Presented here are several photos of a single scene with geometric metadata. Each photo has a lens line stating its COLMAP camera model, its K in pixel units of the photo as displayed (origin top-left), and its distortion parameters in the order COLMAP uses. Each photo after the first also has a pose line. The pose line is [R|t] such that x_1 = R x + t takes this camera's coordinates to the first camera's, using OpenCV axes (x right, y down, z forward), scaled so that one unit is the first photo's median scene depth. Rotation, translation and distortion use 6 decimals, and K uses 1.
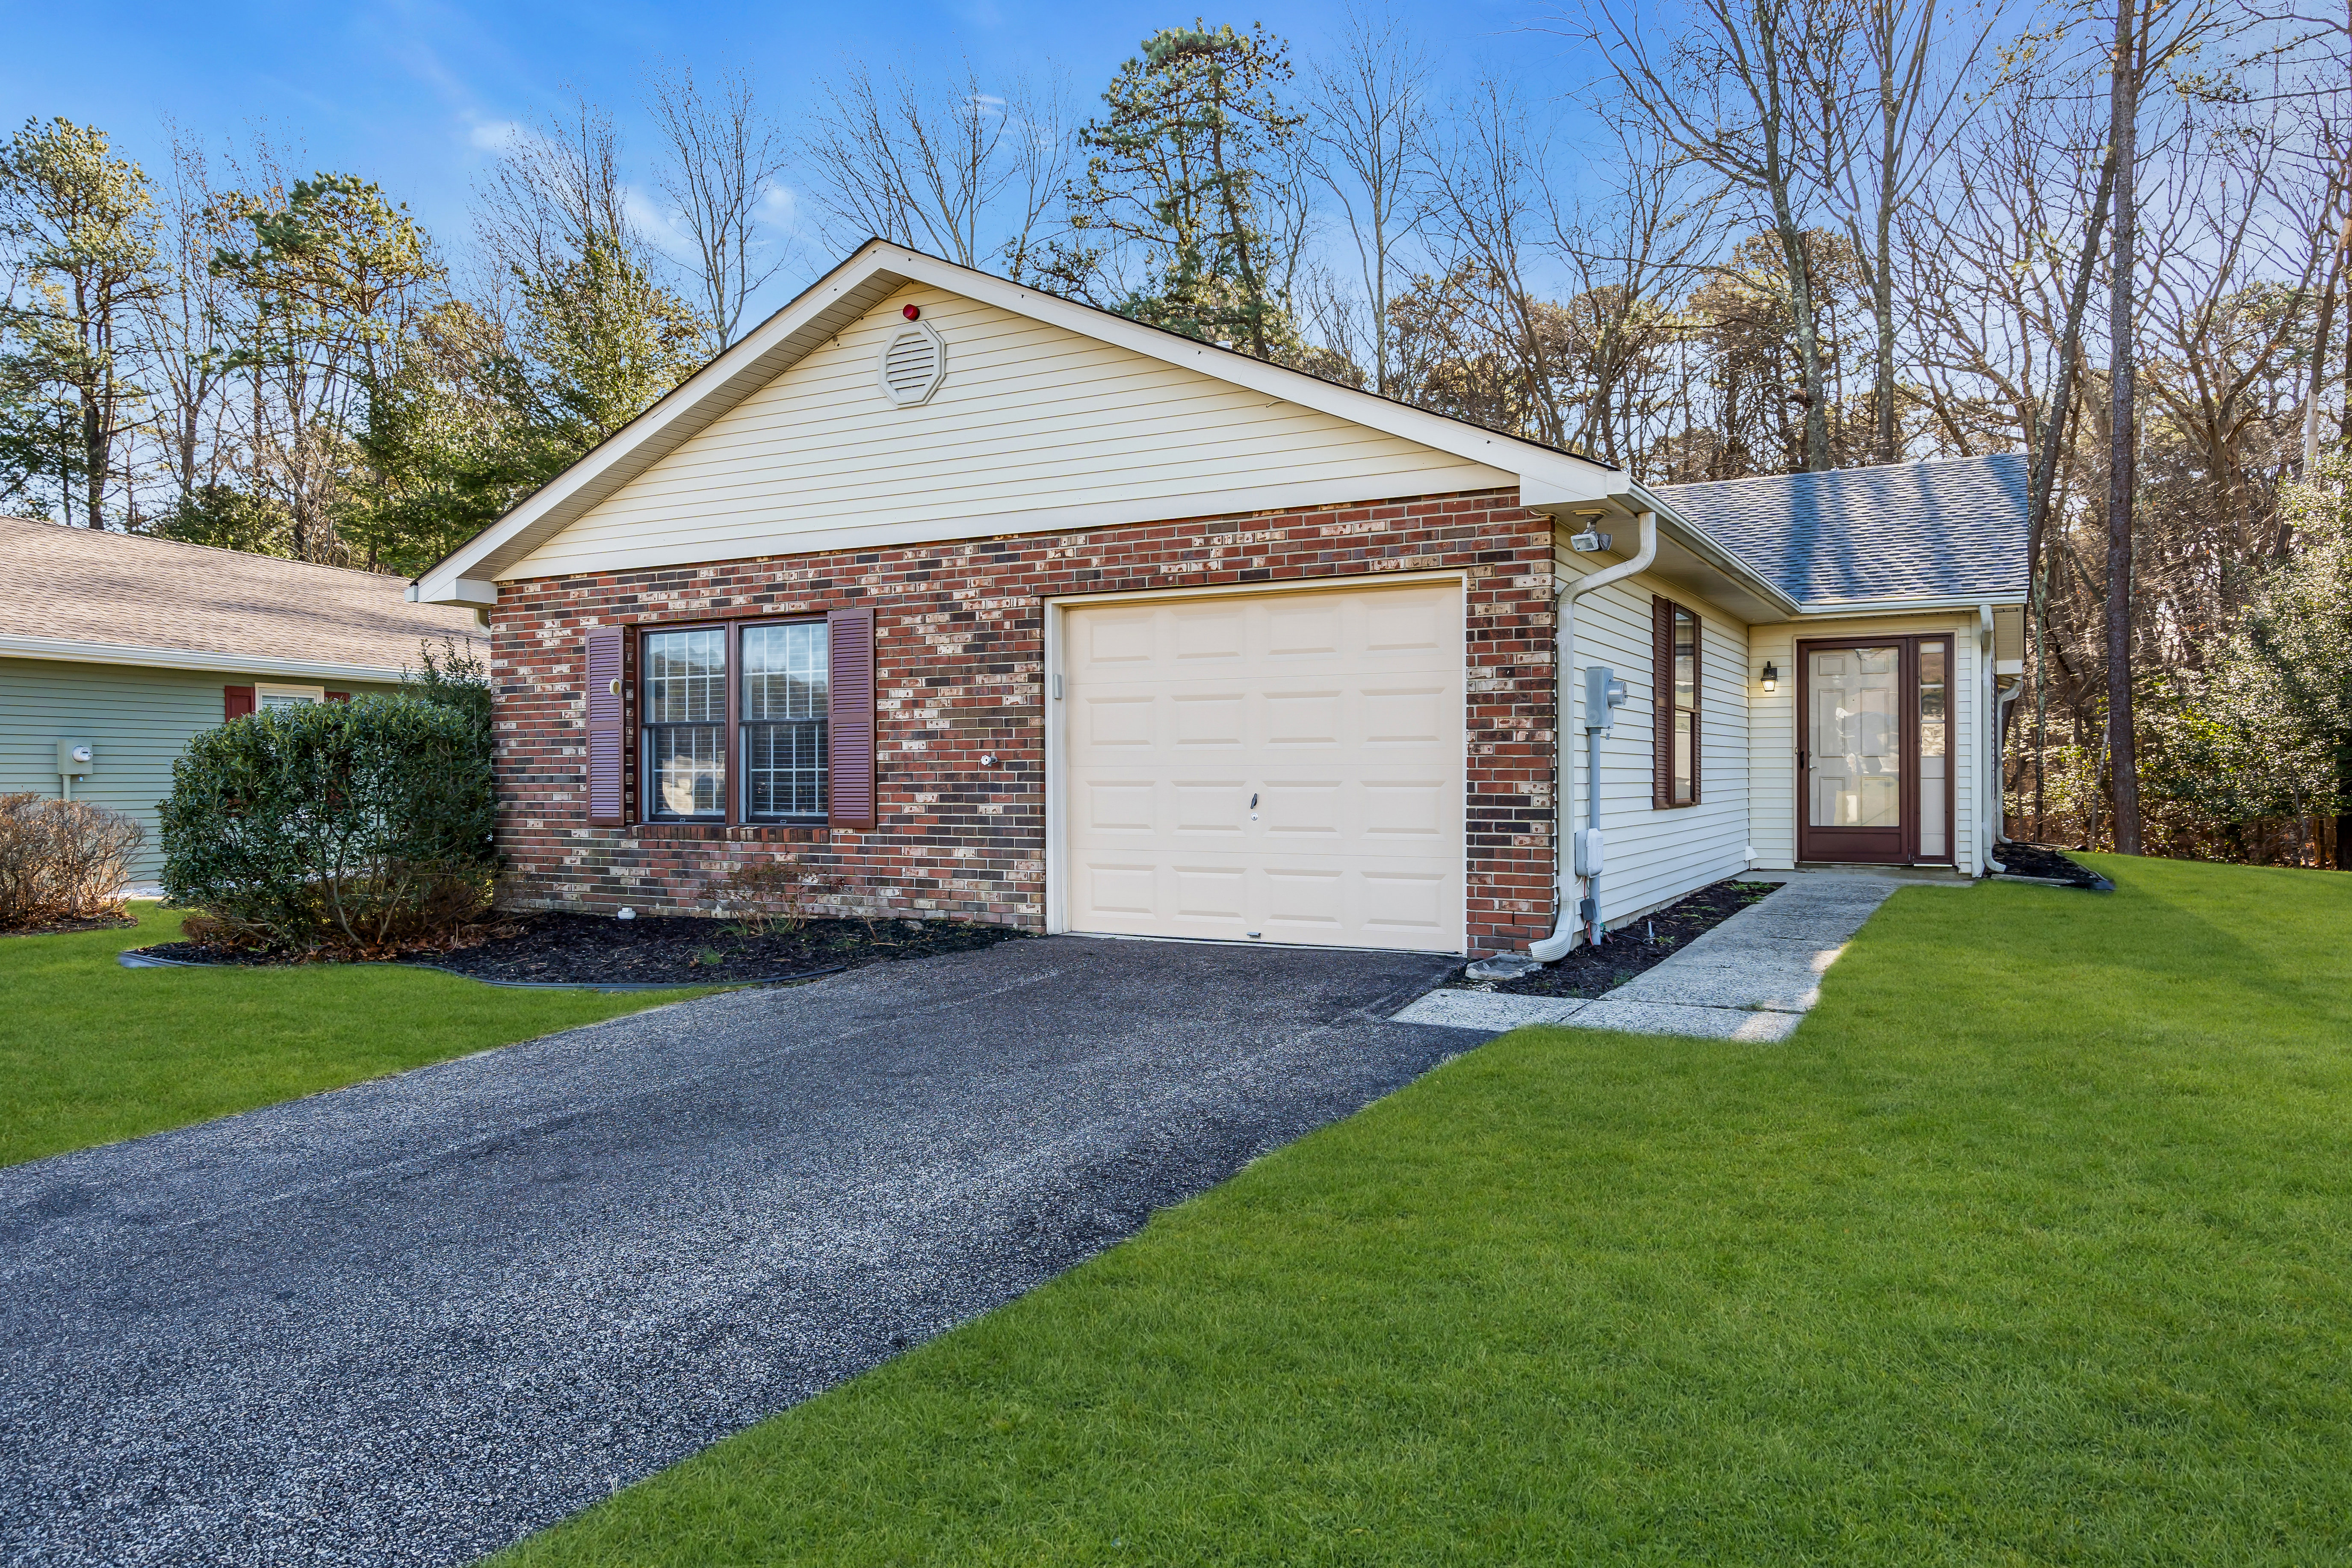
lens RADIAL K [[1570.9, 0, 1176.0], [0, 1570.9, 784.0], [0, 0, 1]] dist [0.004168, 0.002419]
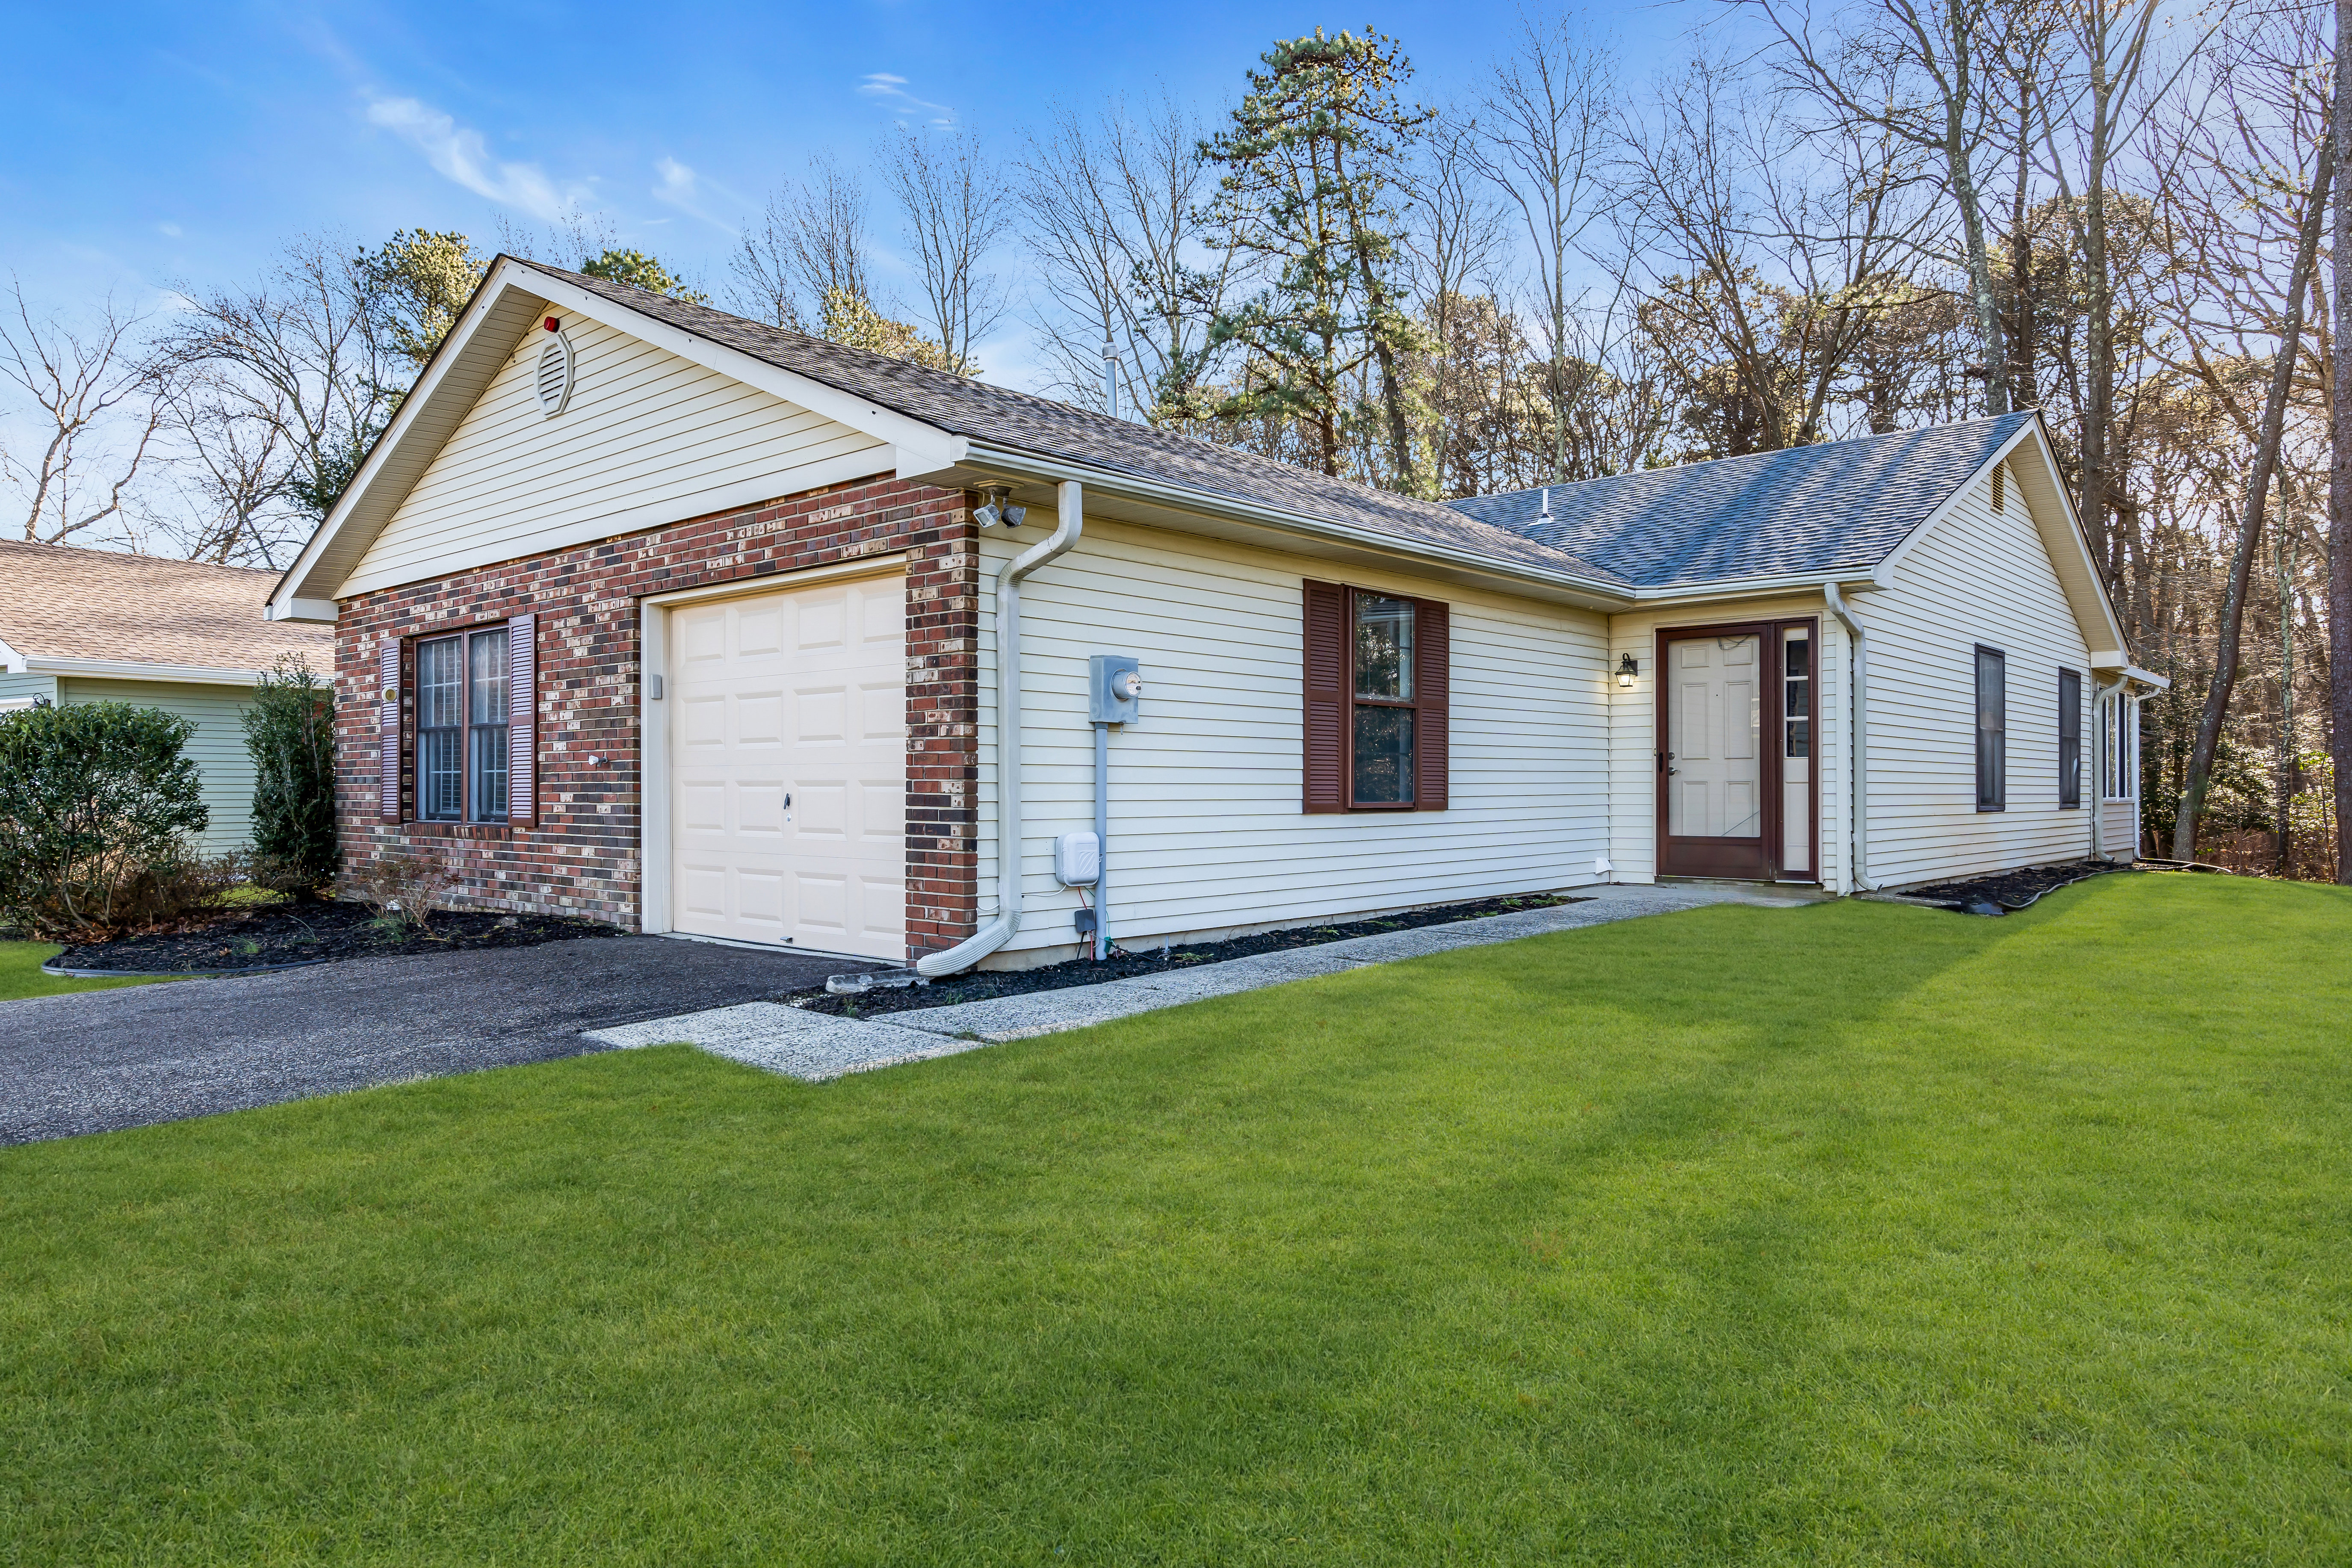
lens RADIAL K [[1502.5, 0, 1233.5], [0, 1502.5, 782.7], [0, 0, 1]] dist [-0.000663, 0.000142]
pose [[0.970830, 0.001400, -0.239765, 0.501951], [-0.003283, 0.999967, -0.007455, 0.005114], [0.239747, 0.008024, 0.970802, 0.155920]]
